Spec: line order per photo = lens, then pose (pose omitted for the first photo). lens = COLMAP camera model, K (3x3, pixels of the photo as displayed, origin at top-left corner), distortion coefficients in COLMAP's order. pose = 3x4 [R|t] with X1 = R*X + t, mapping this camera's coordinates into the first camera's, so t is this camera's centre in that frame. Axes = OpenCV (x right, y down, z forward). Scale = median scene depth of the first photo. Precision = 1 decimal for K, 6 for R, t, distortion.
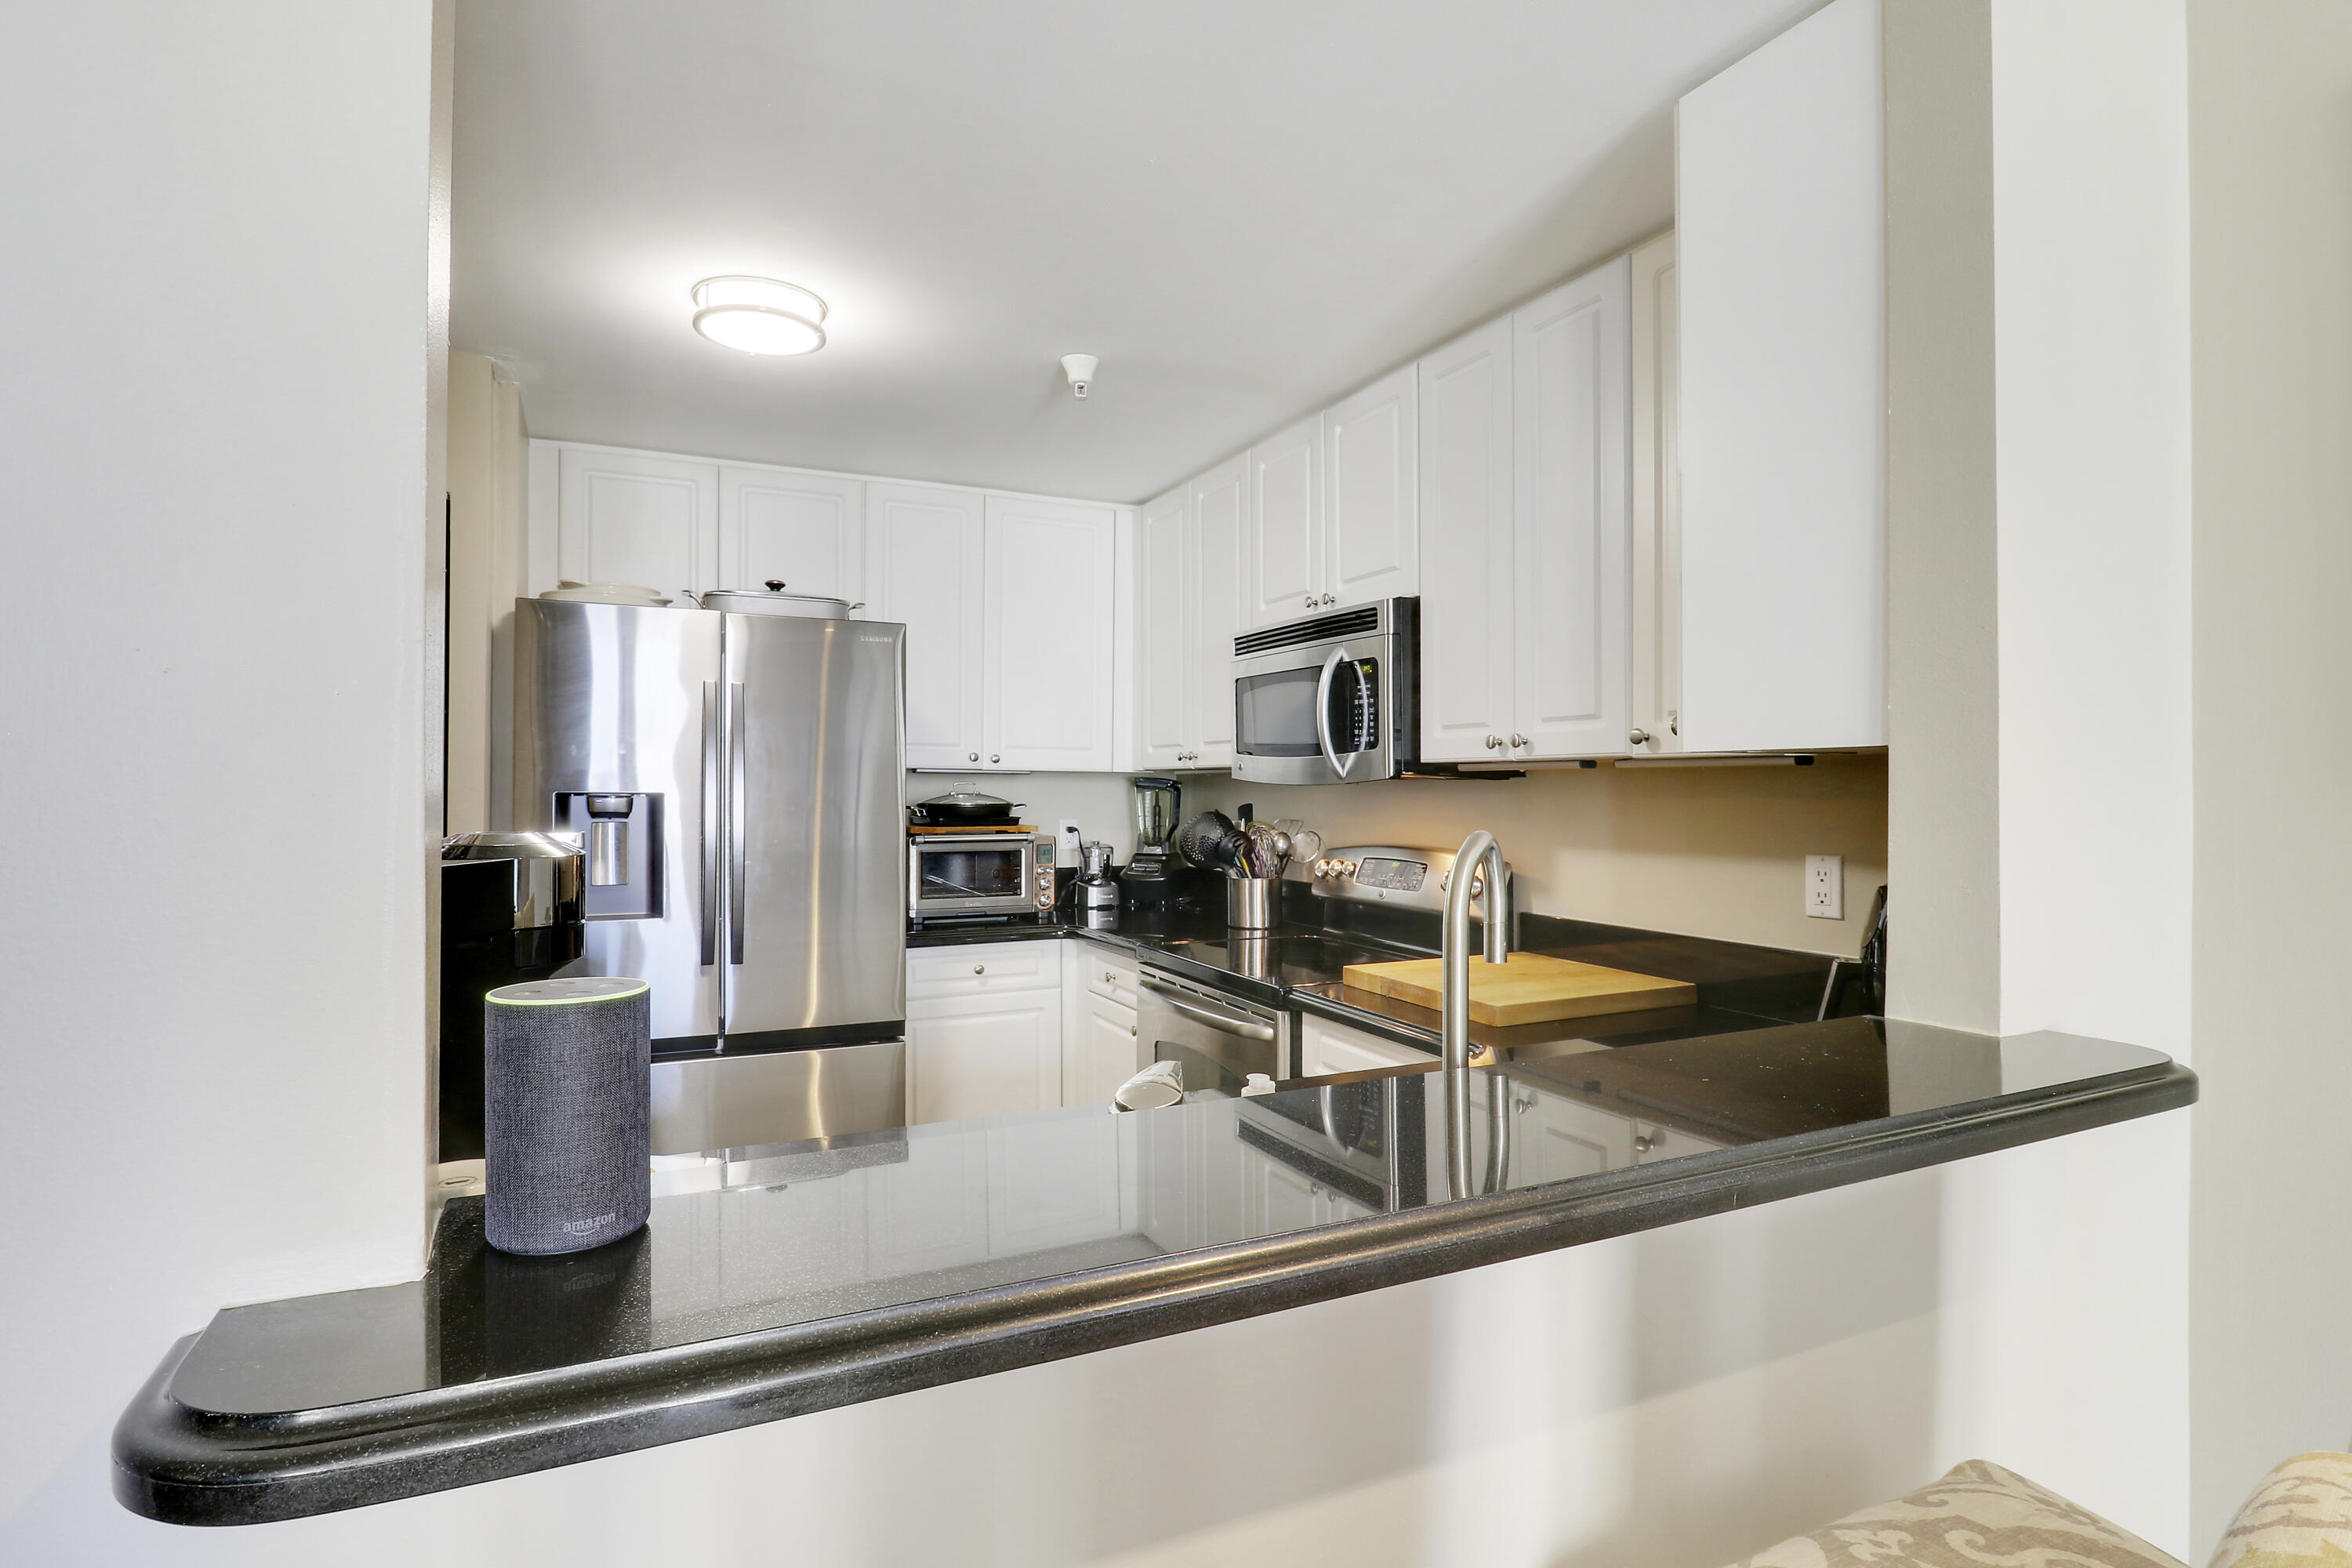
lens RADIAL K [[1175.5, 0, 1165.2], [0, 1175.5, 787.2], [0, 0, 1]] dist [0.006879, -0.001810]
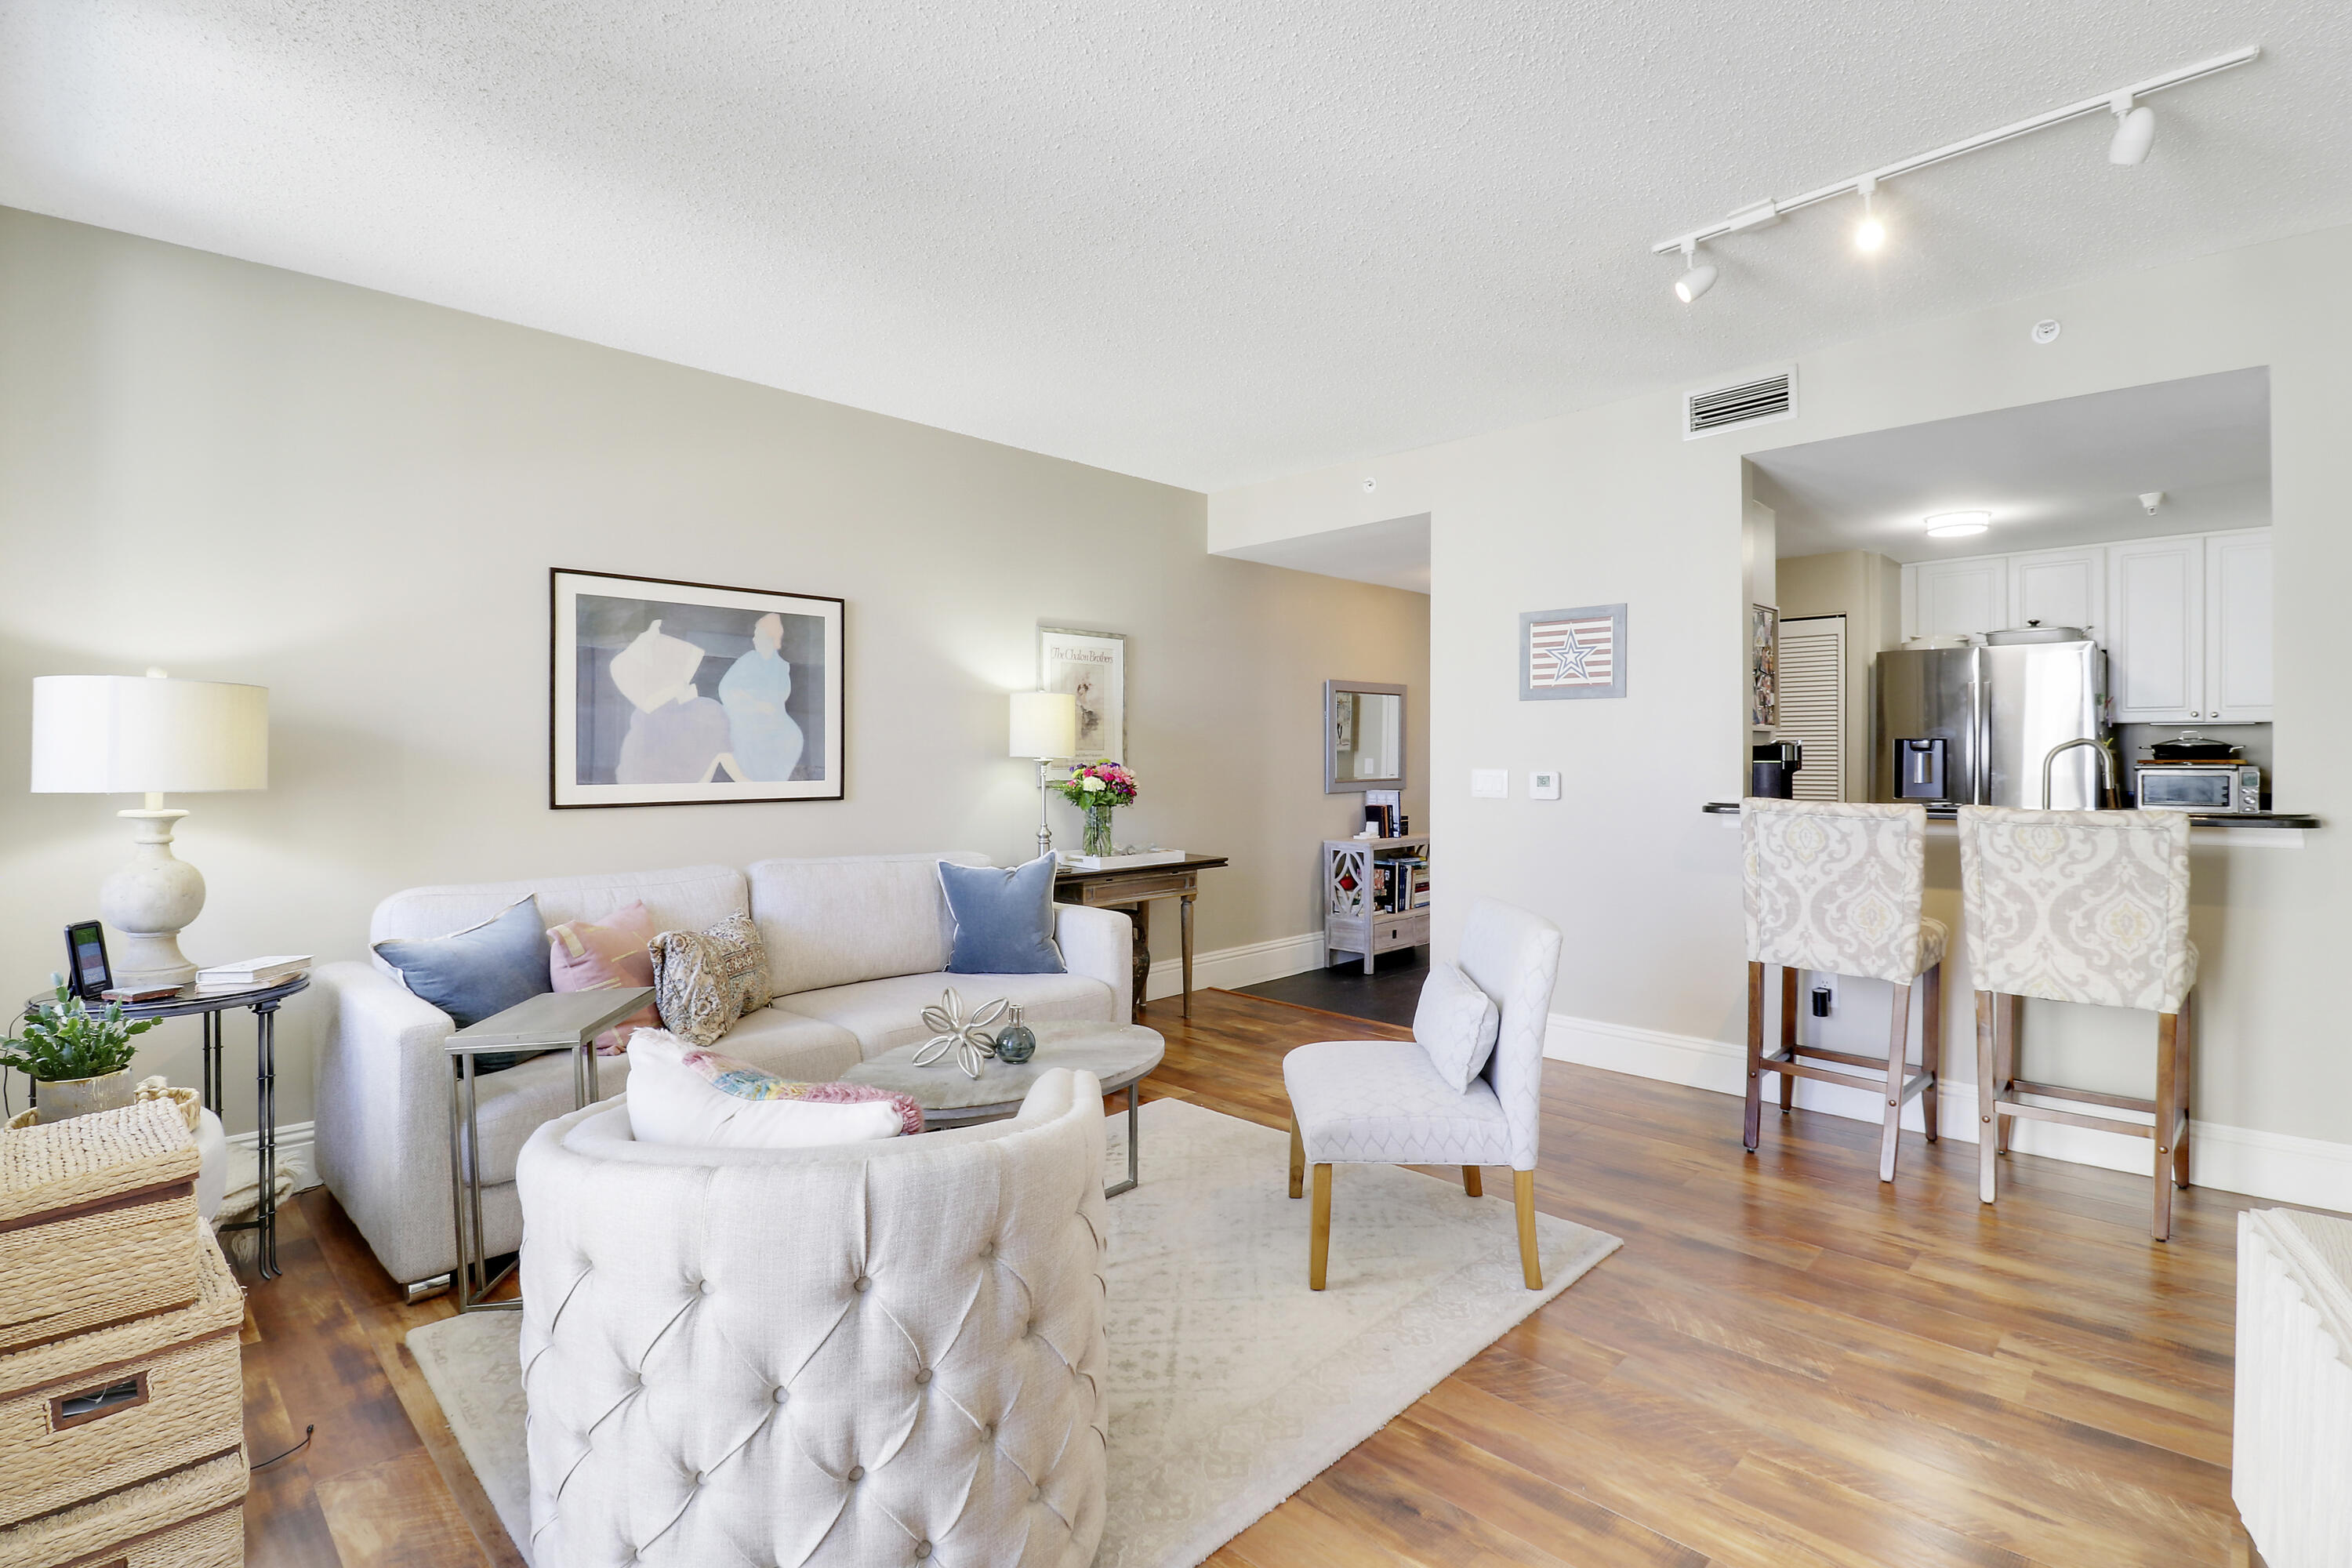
lens RADIAL K [[1092.2, 0, 1175.4], [0, 1092.2, 743.2], [0, 0, 1]] dist [-0.003313, -0.005552]
pose [[0.345812, -0.015660, -0.938173, 0.983608], [0.000958, 0.999866, -0.016336, 0.046938], [0.938303, 0.004750, 0.345781, -1.018960]]
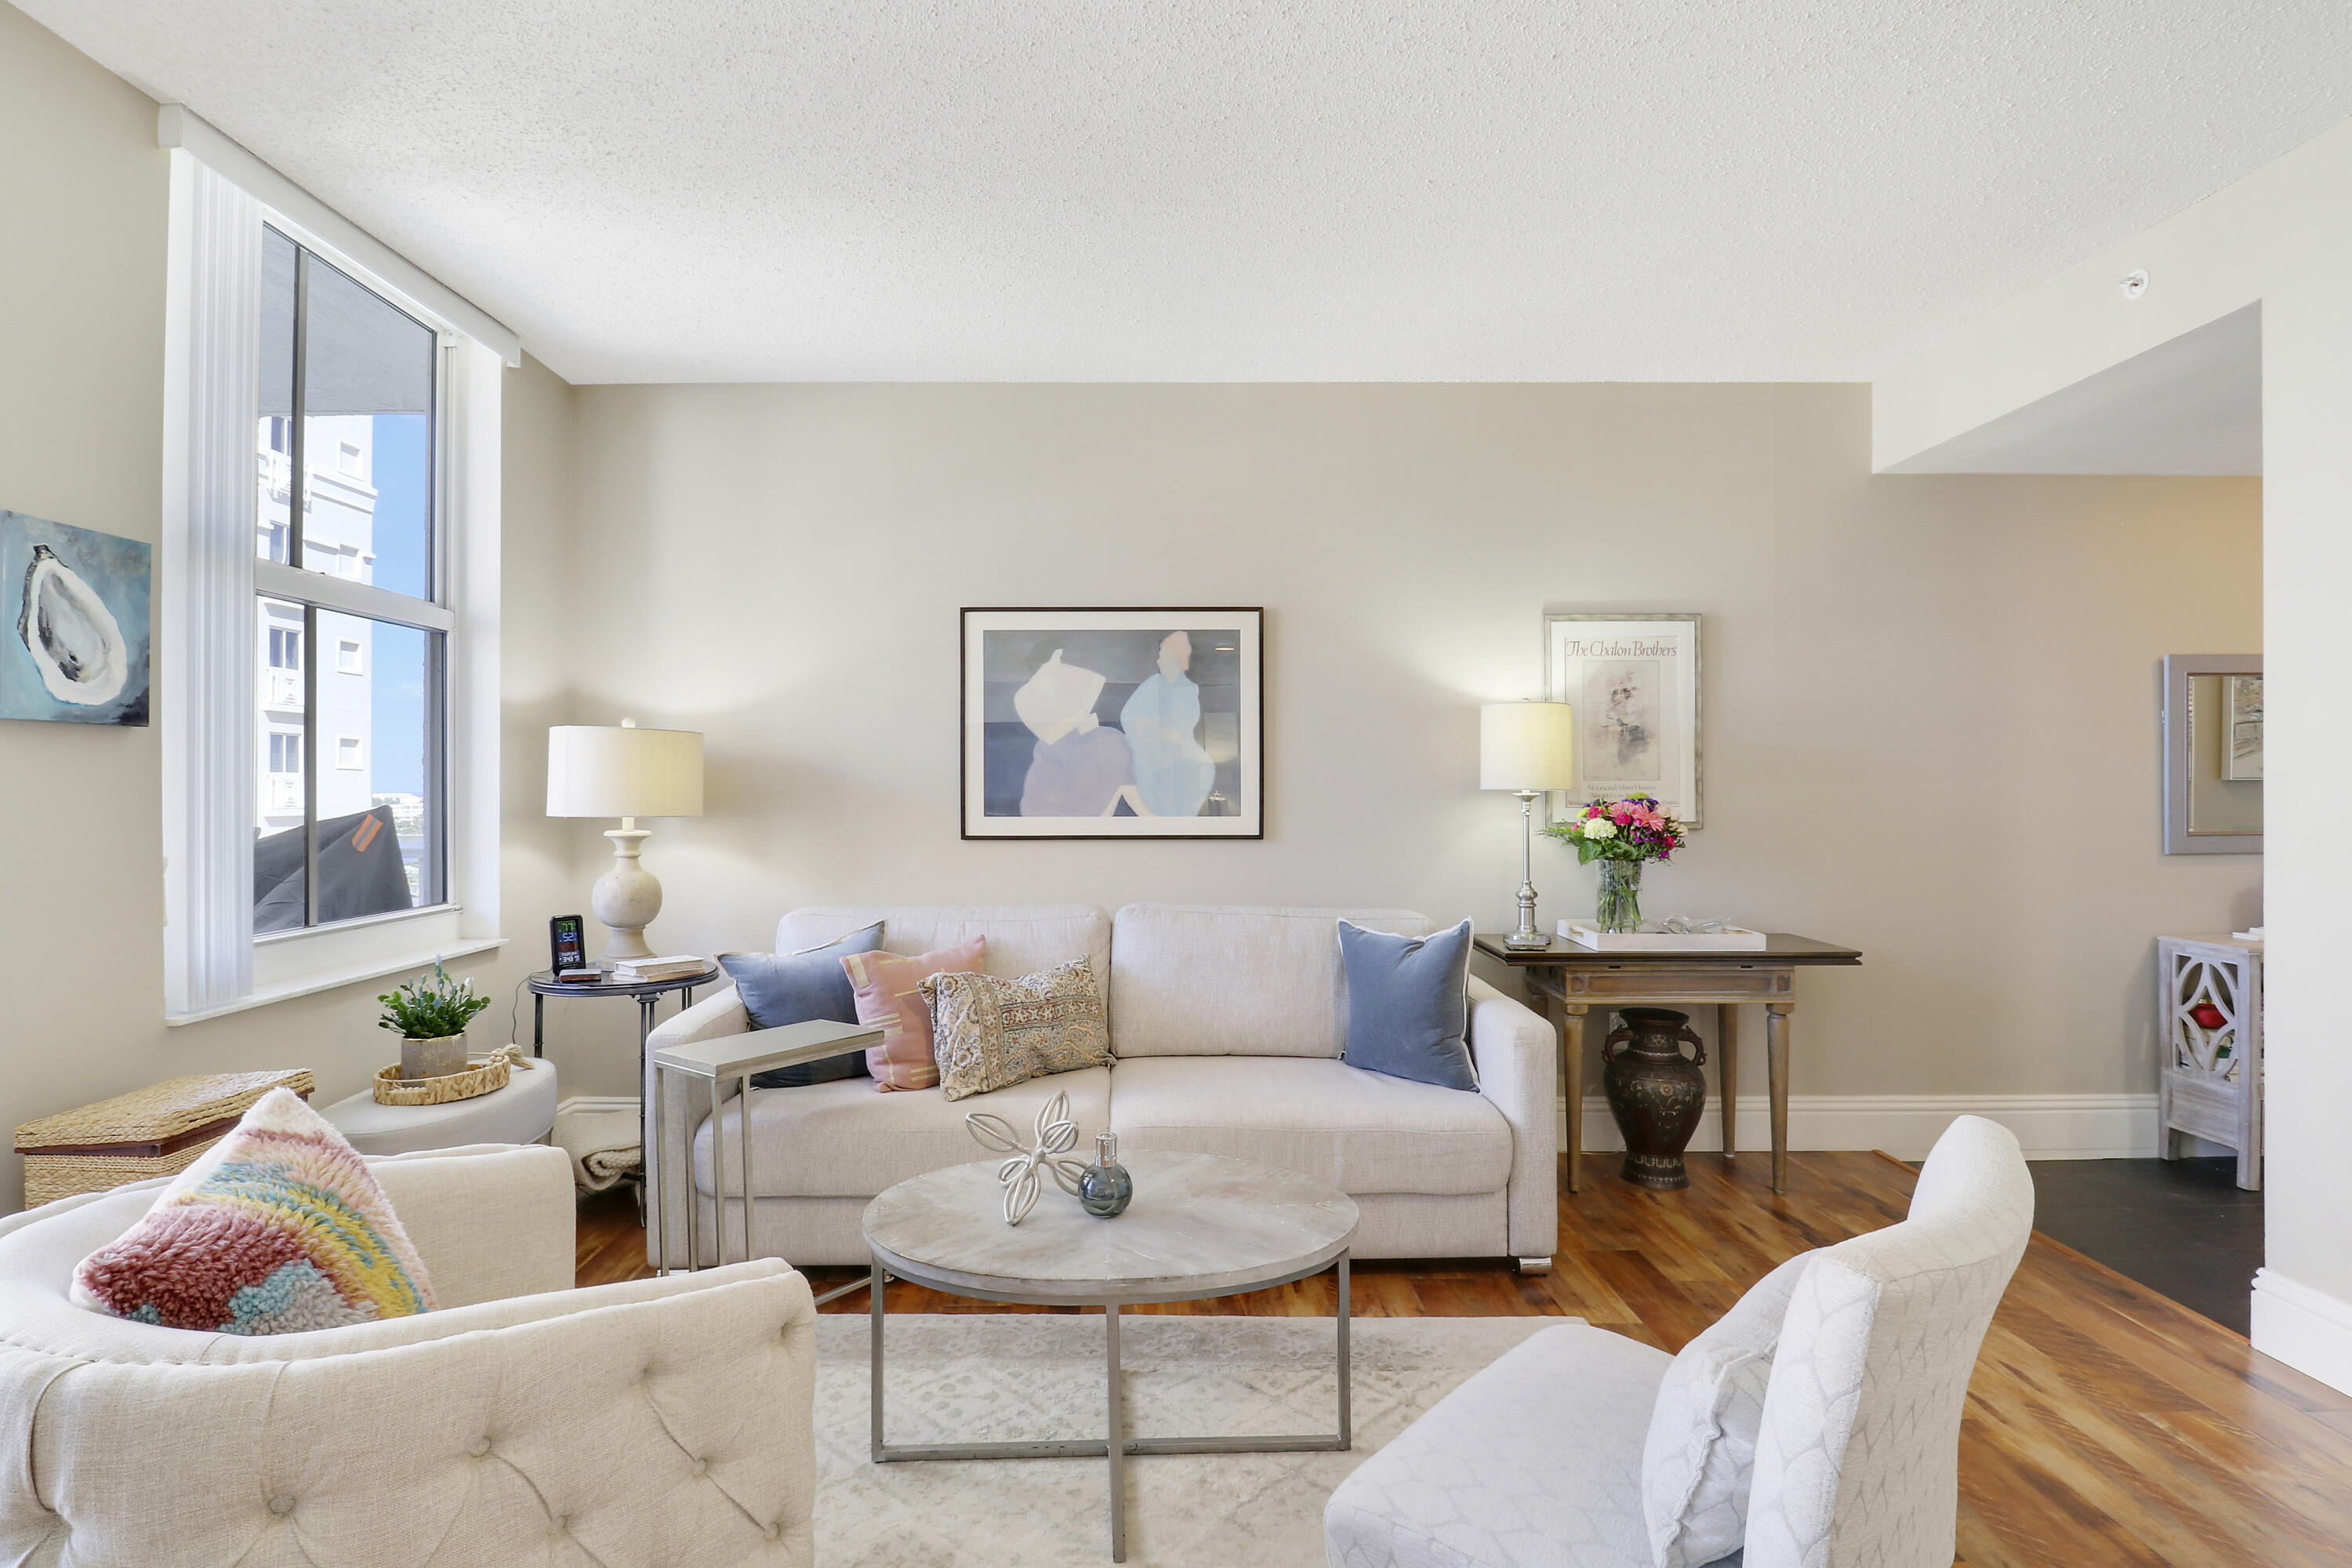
lens RADIAL K [[1092.2, 0, 1156.9], [0, 1092.2, 773.1], [0, 0, 1]] dist [-0.003313, -0.005552]
pose [[-0.423851, -0.016665, -0.905579, 0.625864], [-0.002876, 0.999850, -0.017054, 0.043554], [0.905728, -0.004624, -0.423835, -0.459913]]
